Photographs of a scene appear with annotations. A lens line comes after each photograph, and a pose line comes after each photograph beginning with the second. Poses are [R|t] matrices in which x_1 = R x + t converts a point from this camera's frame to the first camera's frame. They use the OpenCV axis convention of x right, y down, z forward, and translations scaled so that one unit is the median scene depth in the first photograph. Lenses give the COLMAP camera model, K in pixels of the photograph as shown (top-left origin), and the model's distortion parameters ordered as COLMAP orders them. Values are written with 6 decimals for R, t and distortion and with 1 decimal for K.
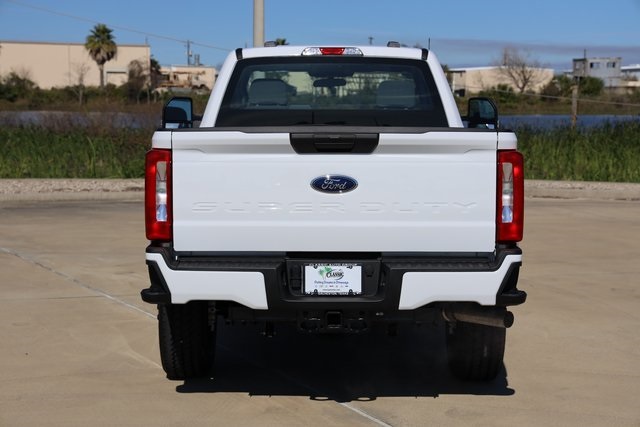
lens RADIAL K [[1295.9, 0, 320.0], [0, 1295.9, 213.5], [0, 0, 1]] dist [0.017750, -0.156081]
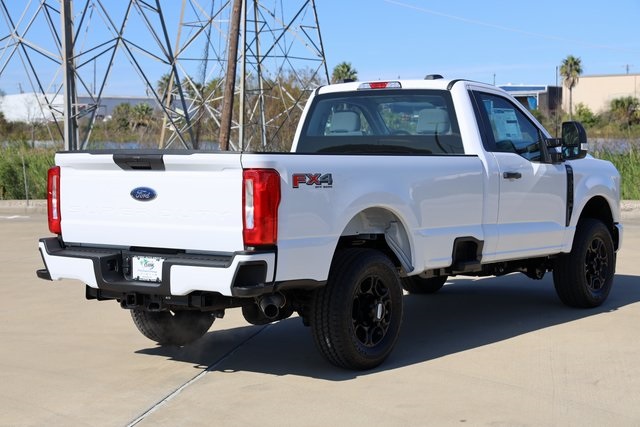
lens RADIAL K [[1192.8, 0, 320.0], [0, 1192.8, 213.5], [0, 0, 1]] dist [0.170111, 0.061190]
pose [[0.816636, 0.026885, -0.576526, 0.830535], [-0.035737, 0.999353, -0.004018, -0.005059], [0.576045, 0.023884, 0.817069, 0.129115]]
